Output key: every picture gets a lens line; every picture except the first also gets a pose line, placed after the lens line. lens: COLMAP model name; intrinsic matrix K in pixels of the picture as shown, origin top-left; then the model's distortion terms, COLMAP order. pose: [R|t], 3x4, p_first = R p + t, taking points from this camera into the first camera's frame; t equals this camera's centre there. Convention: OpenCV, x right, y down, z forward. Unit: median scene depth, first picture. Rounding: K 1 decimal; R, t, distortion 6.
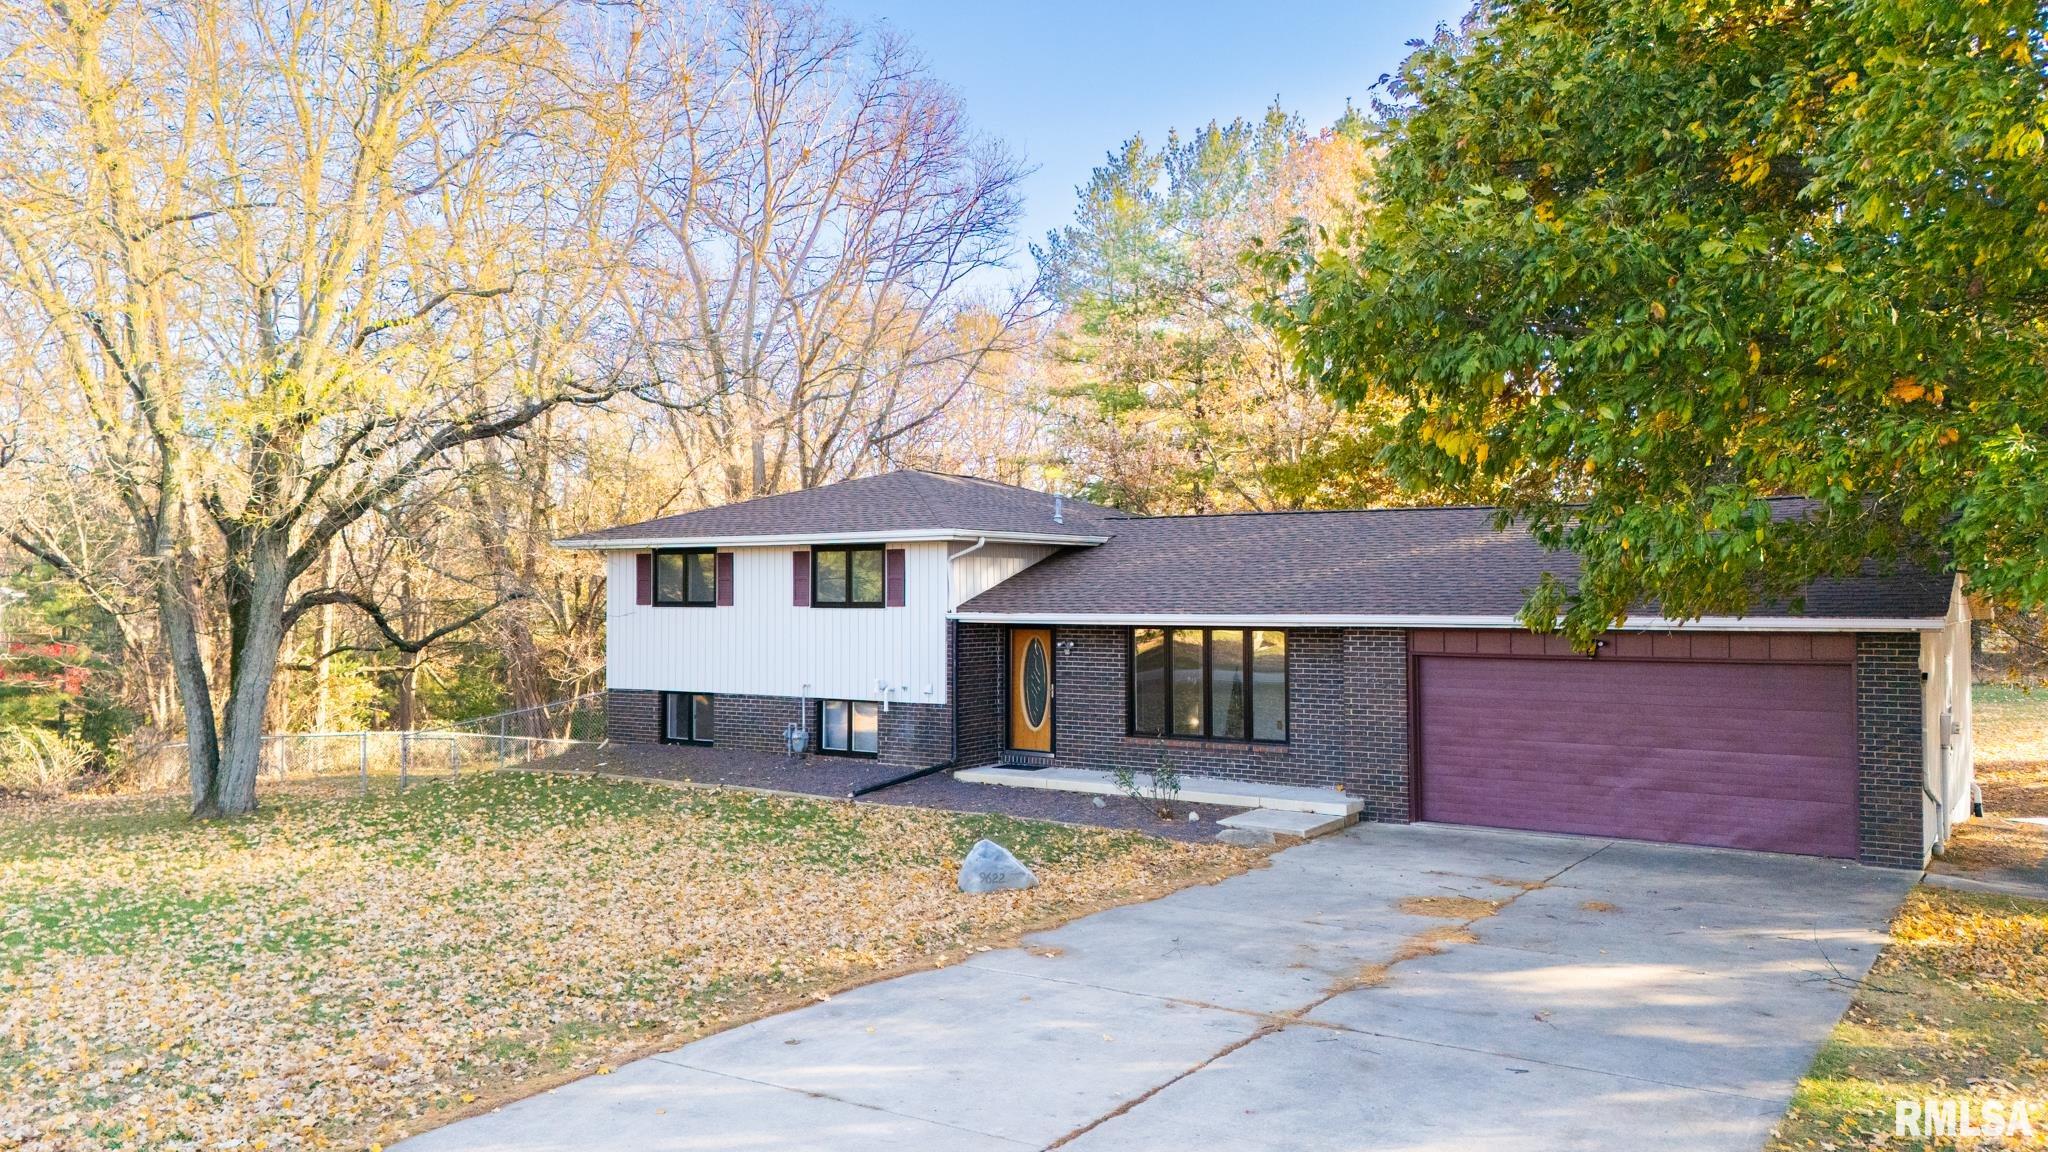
lens RADIAL K [[1520.3, 0, 1086.9], [0, 1520.3, 597.3], [0, 0, 1]] dist [0.064064, -0.049112]
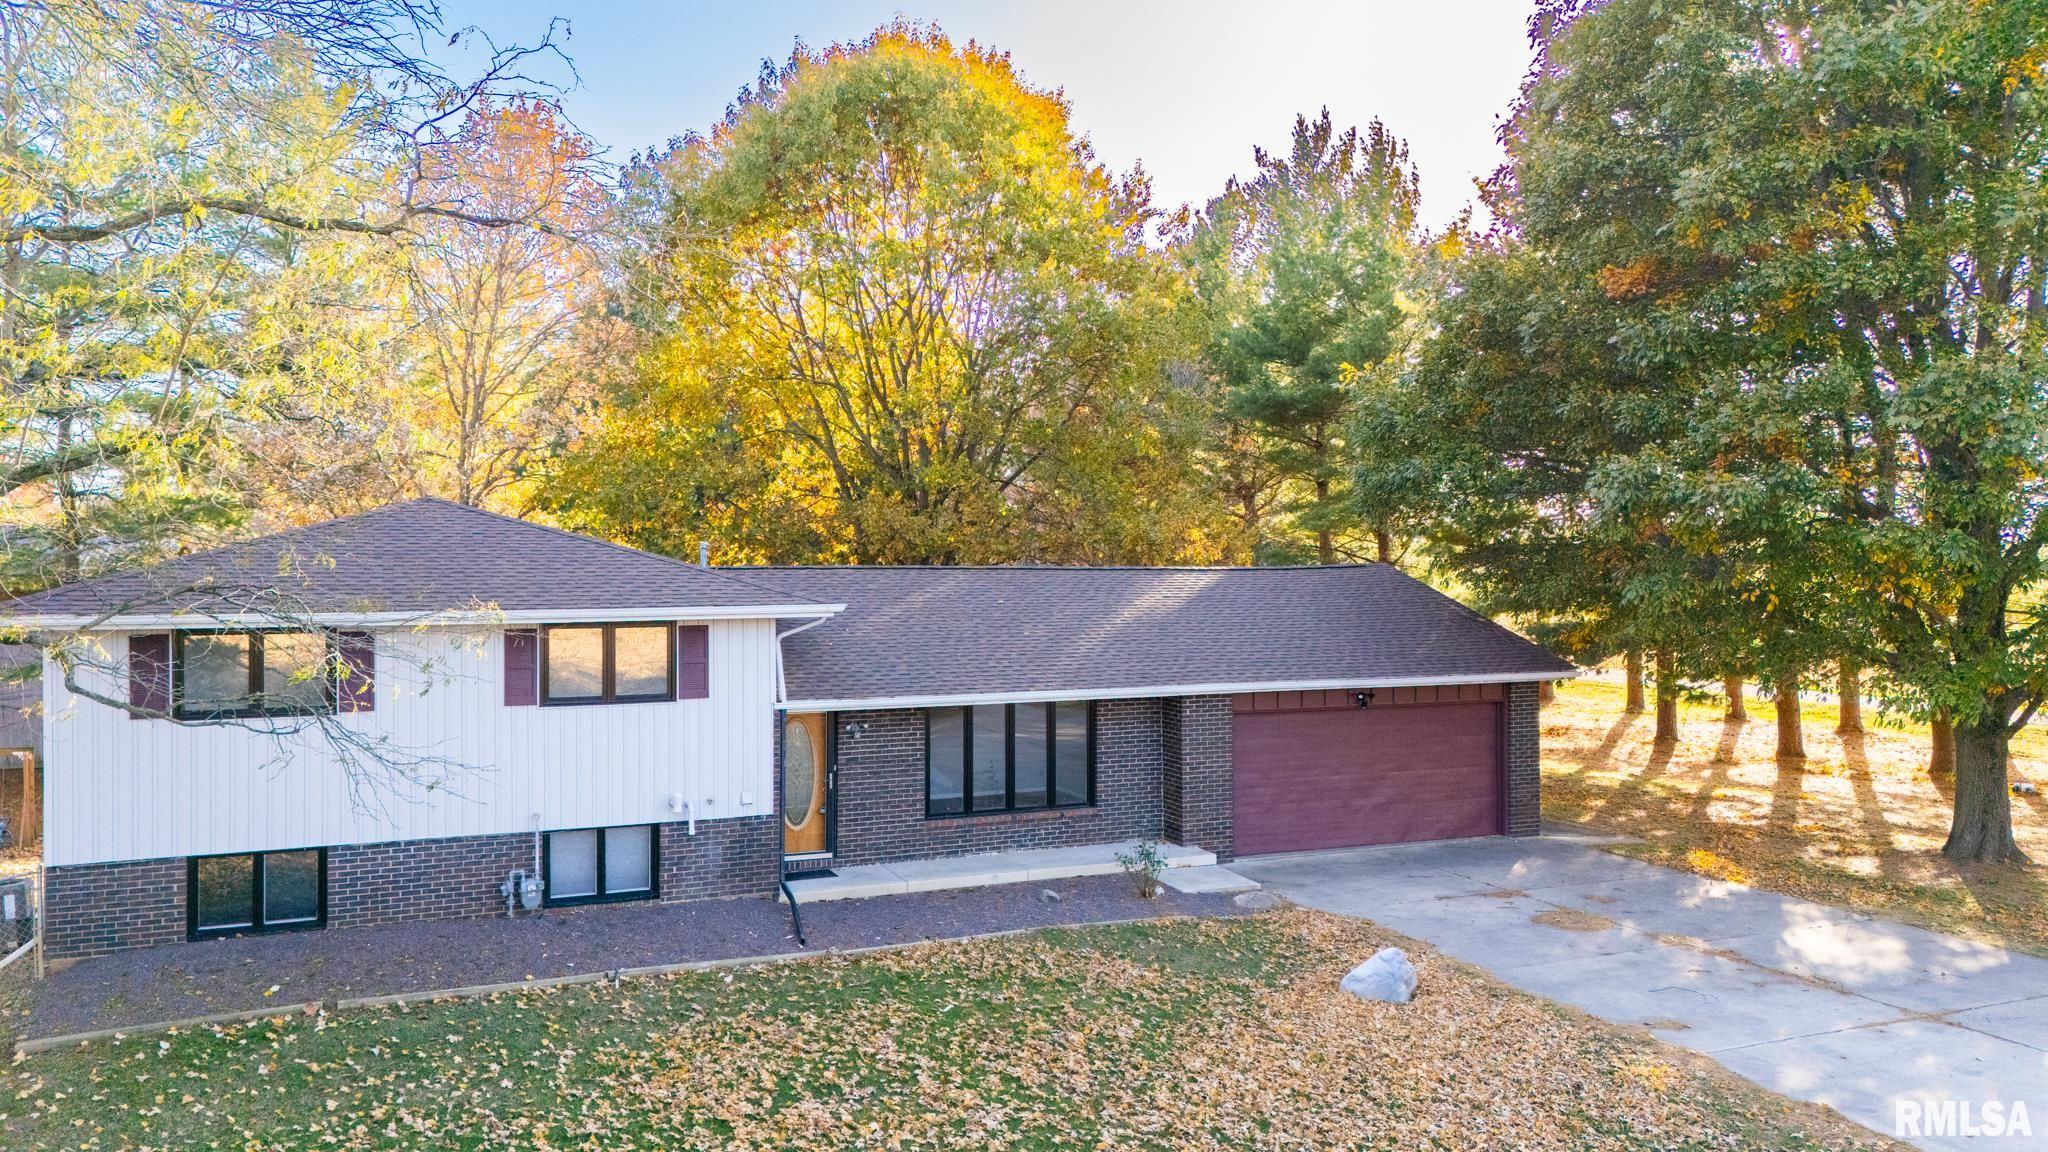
lens RADIAL K [[1520.3, 0, 1042.0], [0, 1520.3, 573.8], [0, 0, 1]] dist [0.064064, -0.049112]
pose [[0.549965, -0.008931, 0.835140, -0.692768], [0.002268, 0.999955, 0.009200, -0.066087], [-0.835185, -0.003166, 0.549961, 0.418333]]
